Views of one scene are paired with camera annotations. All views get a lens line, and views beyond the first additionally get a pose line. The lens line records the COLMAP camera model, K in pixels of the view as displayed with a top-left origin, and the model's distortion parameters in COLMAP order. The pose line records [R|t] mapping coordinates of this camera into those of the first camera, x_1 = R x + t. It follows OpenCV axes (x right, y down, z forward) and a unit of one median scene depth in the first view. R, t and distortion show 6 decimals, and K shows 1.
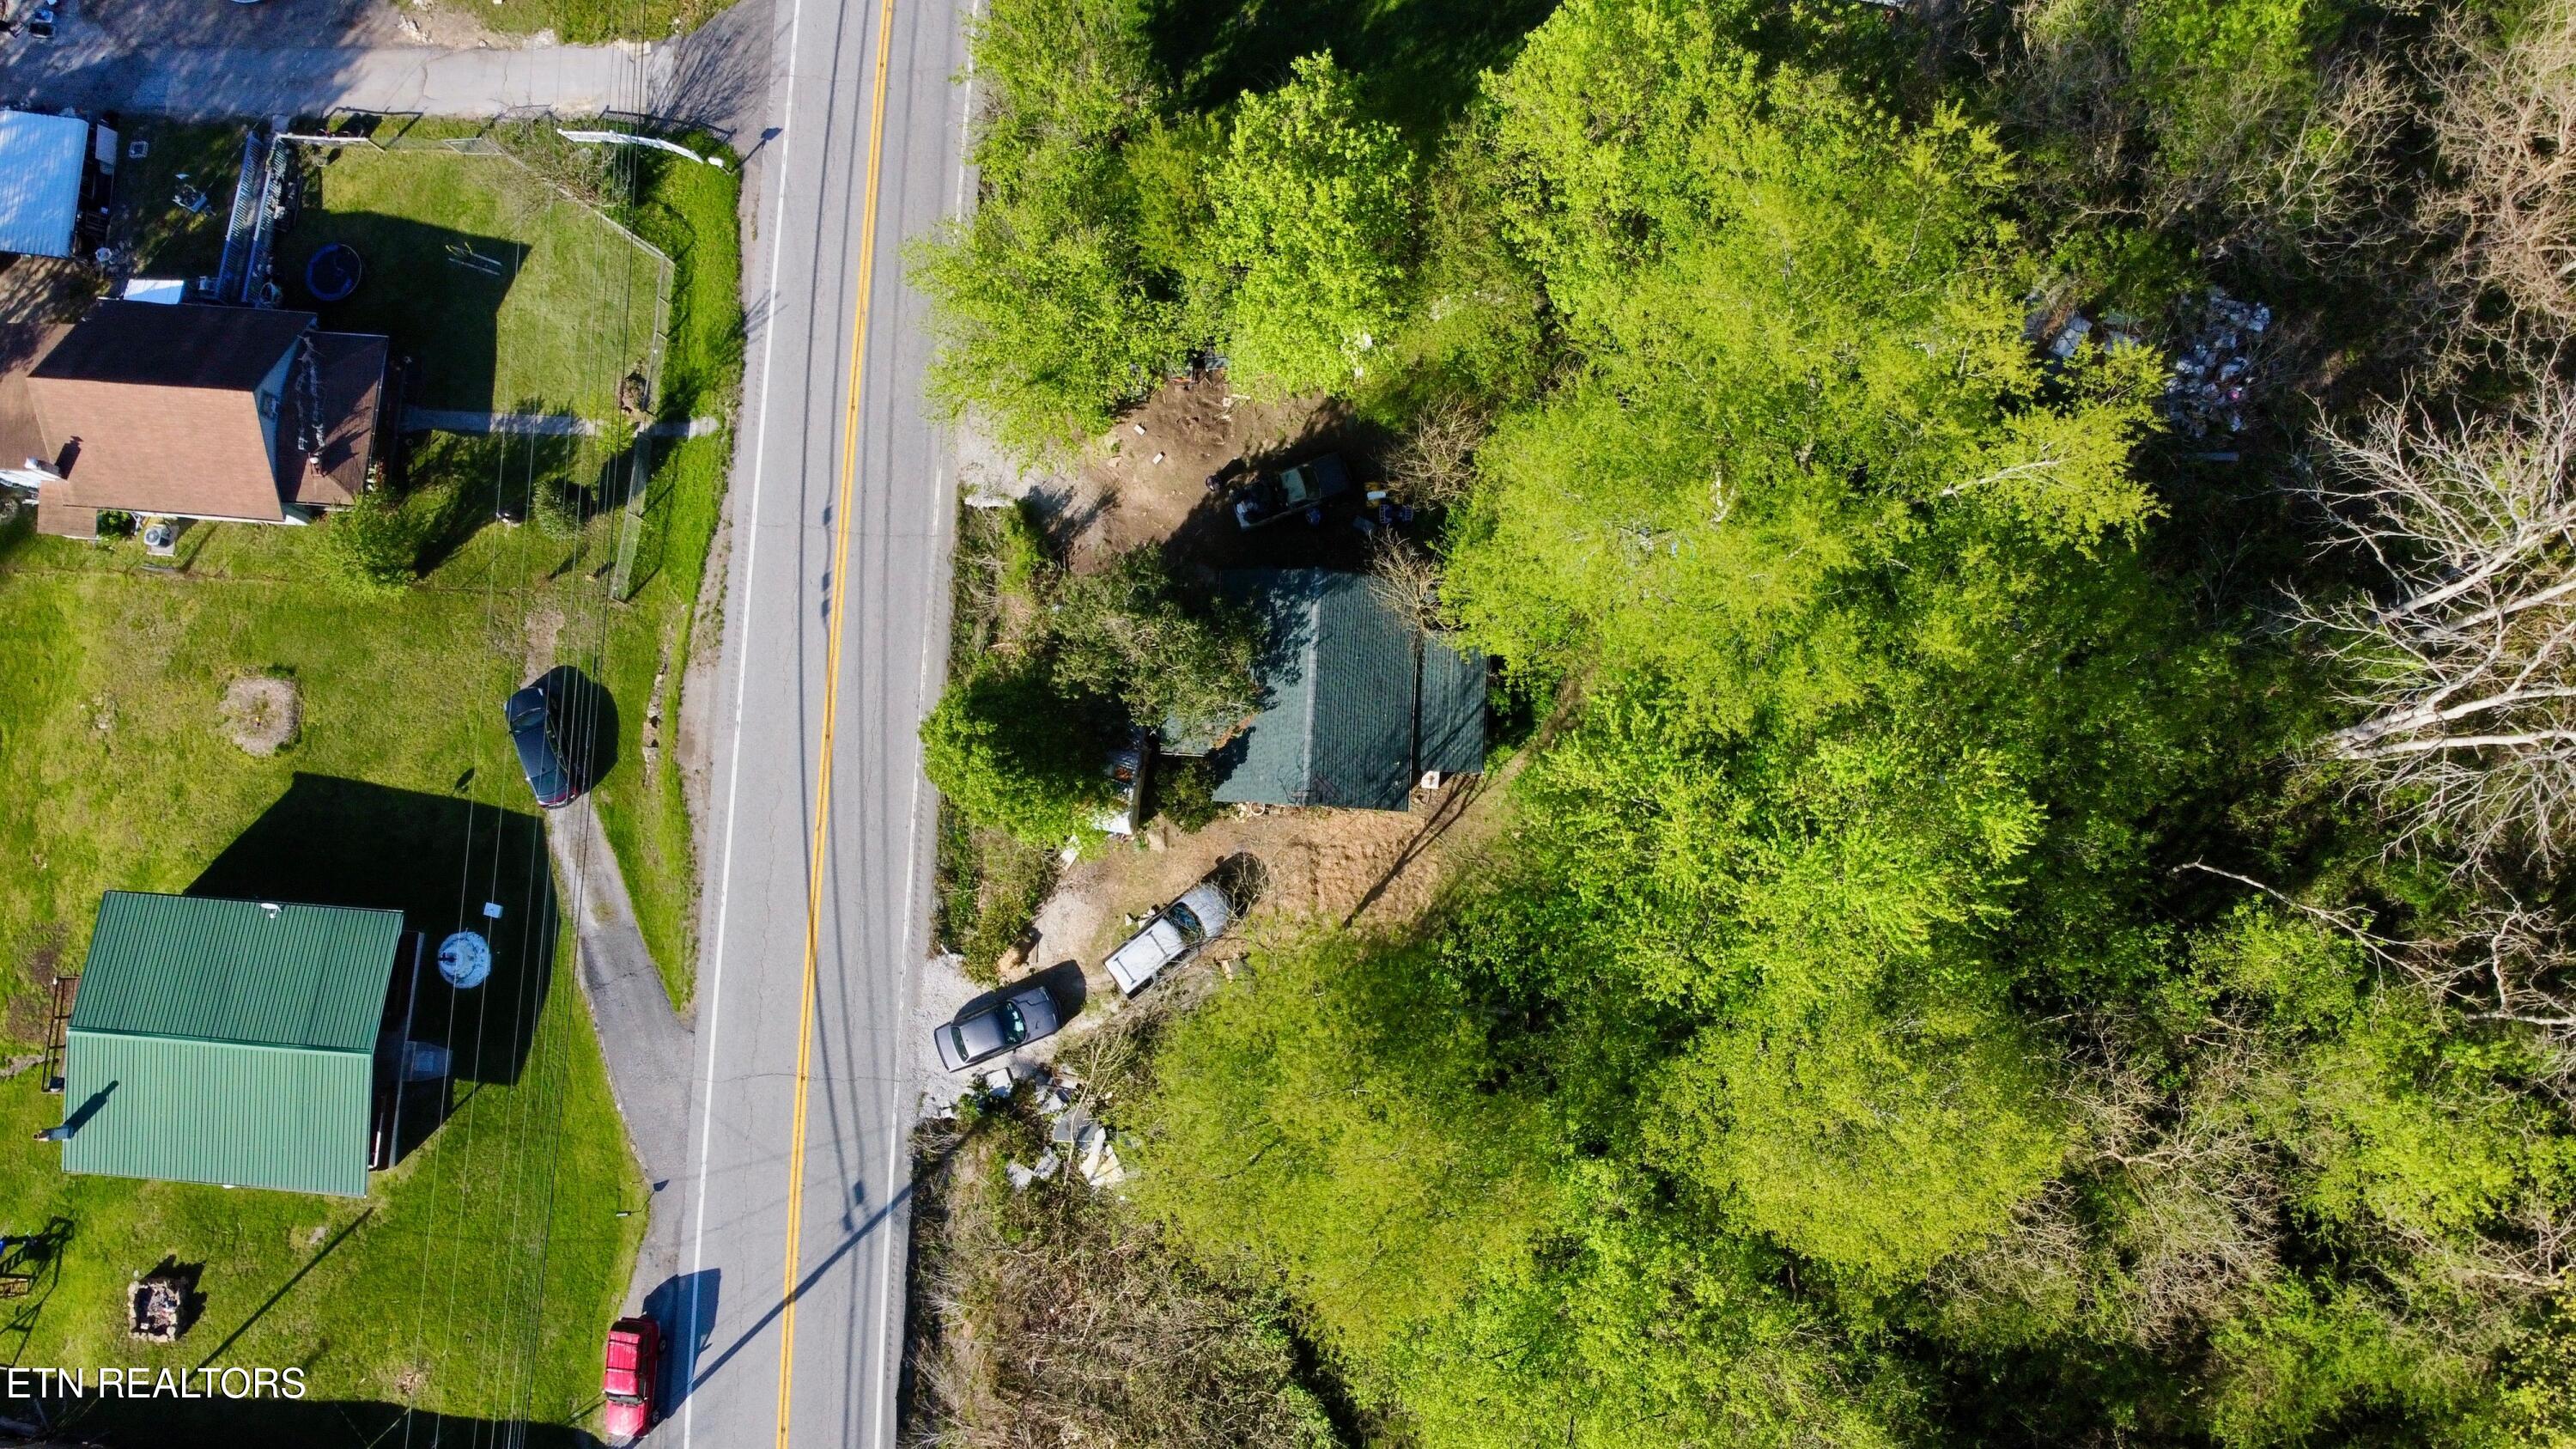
lens RADIAL K [[1899.3, 0, 1288.0], [0, 1899.3, 724.5], [0, 0, 1]] dist [-0.002984, 0.001264]
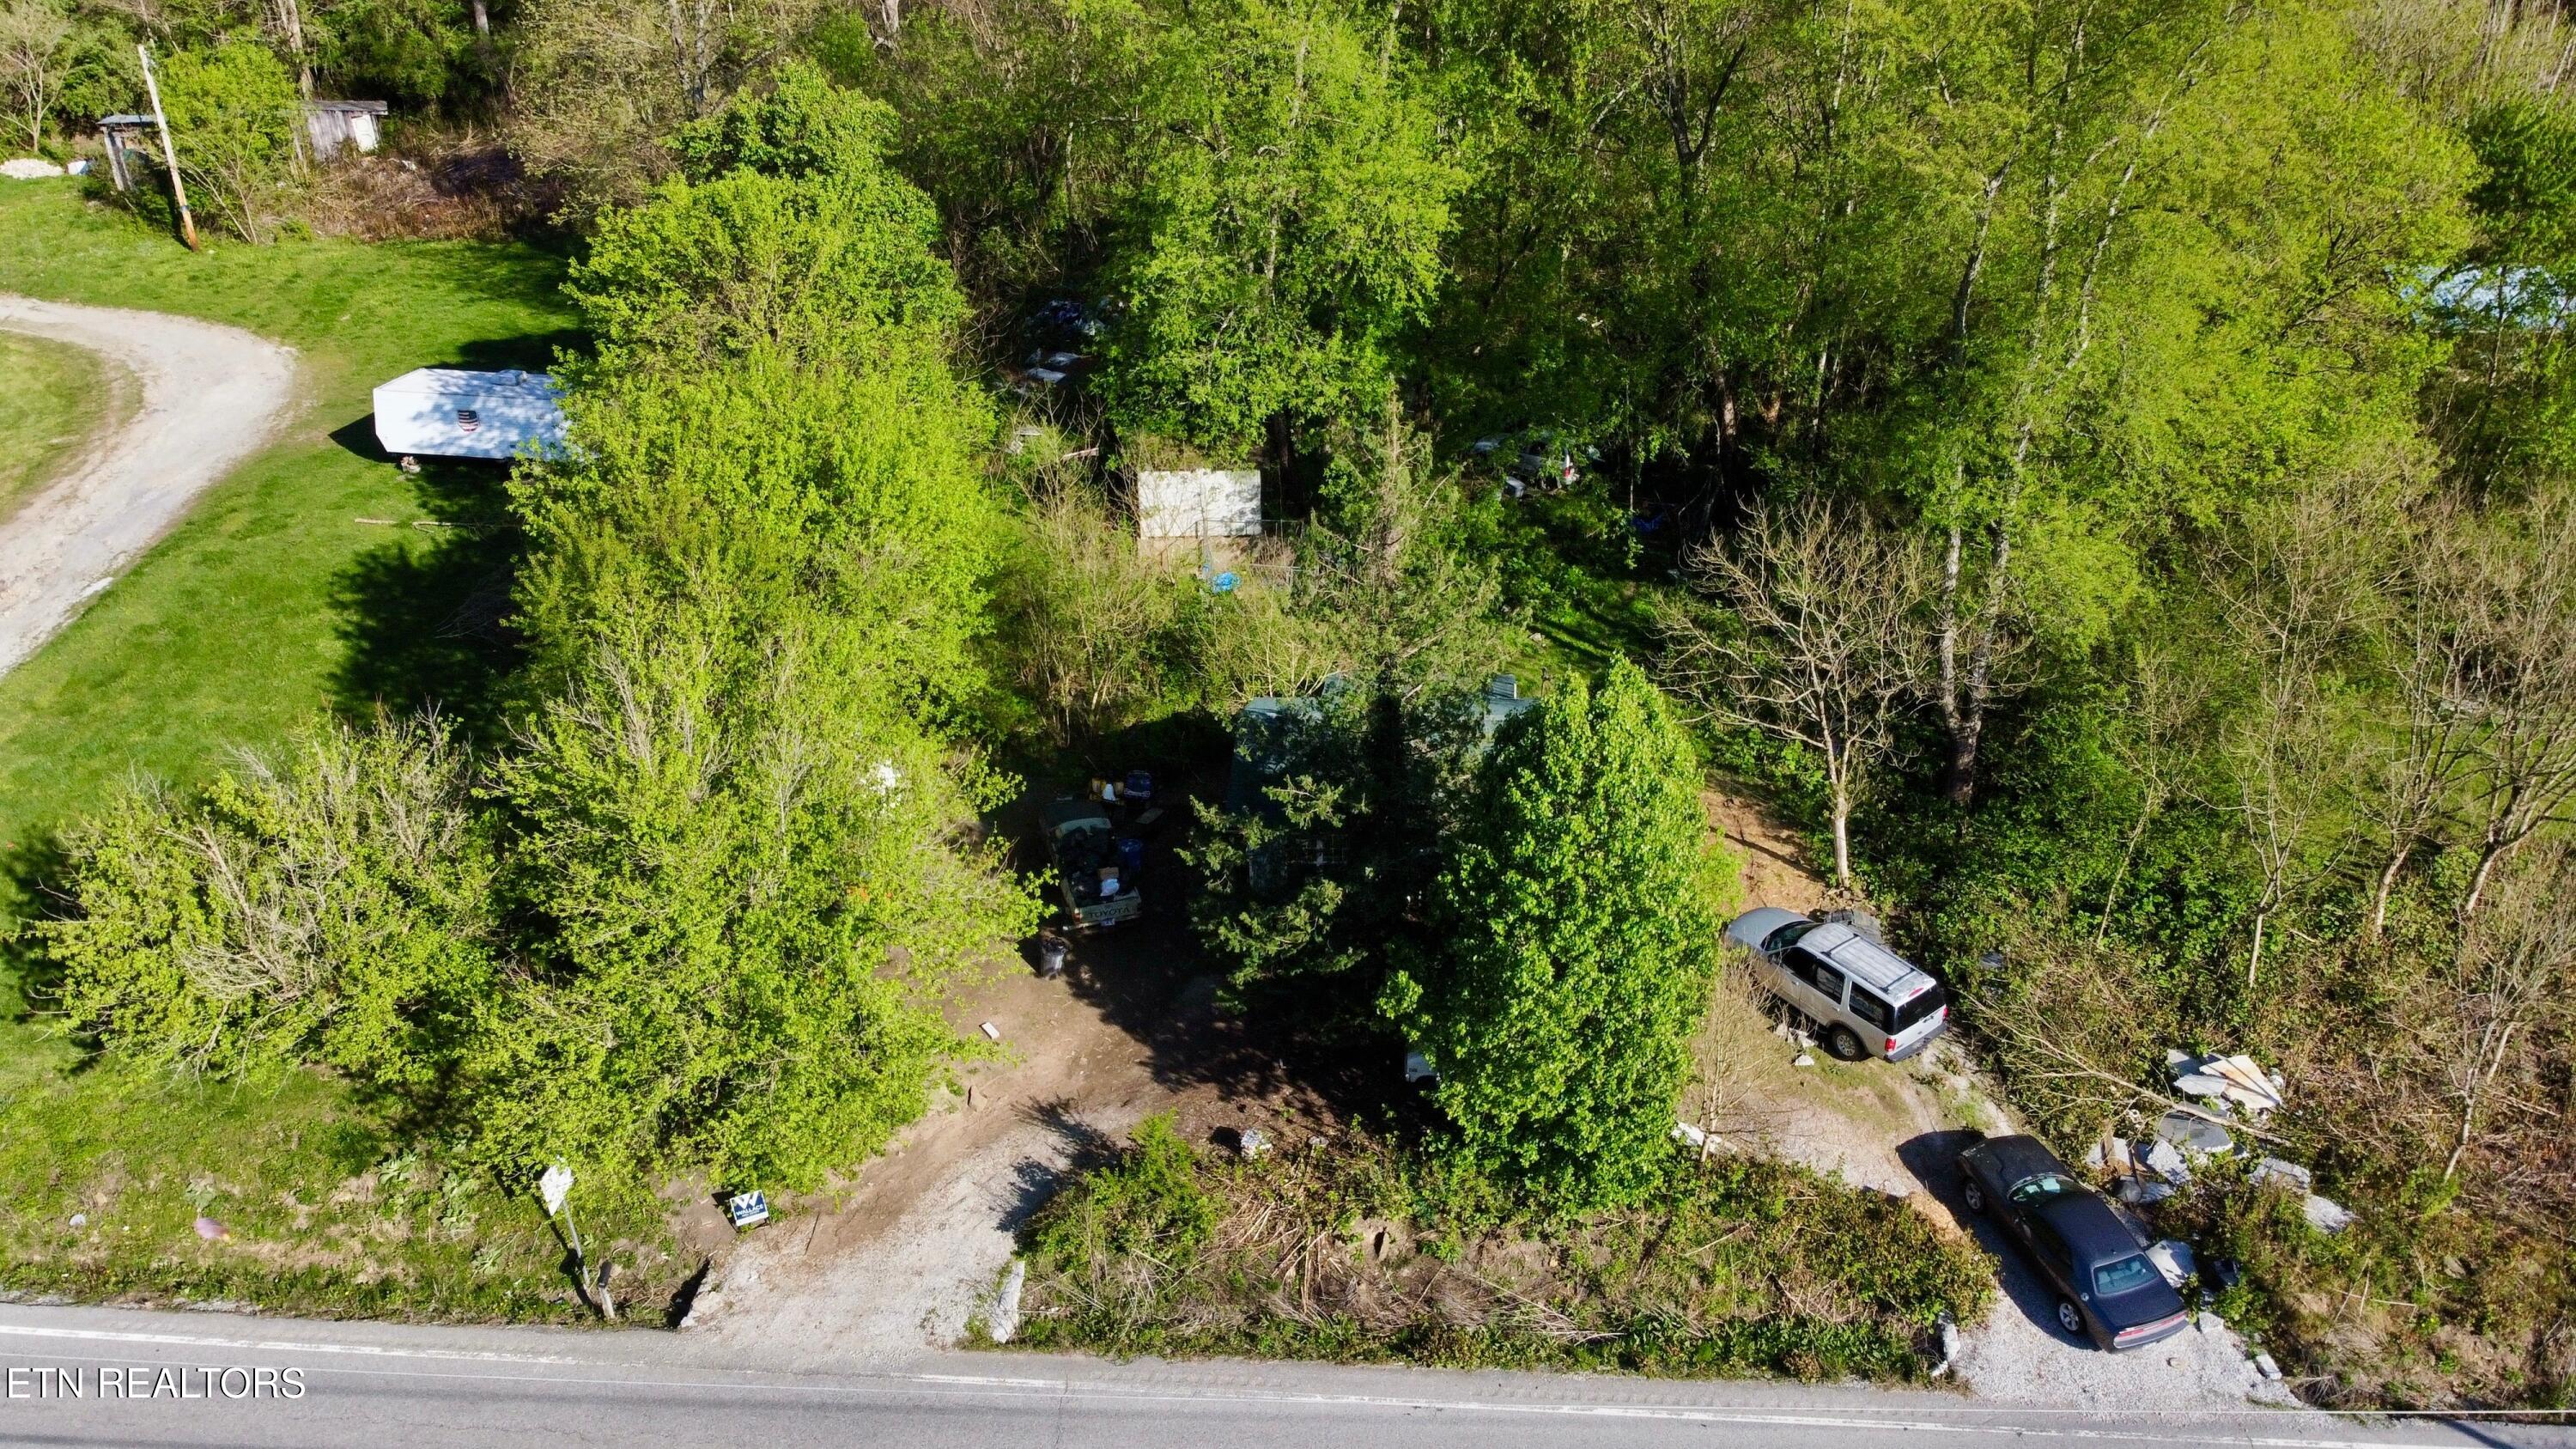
lens RADIAL K [[1899.3, 0, 1288.0], [0, 1899.3, 724.5], [0, 0, 1]] dist [-0.002984, 0.001264]
pose [[0.009956, -0.403095, 0.915104, -0.559479], [0.991441, 0.123113, 0.043444, -0.088057], [-0.130174, 0.906839, 0.400870, 0.679309]]
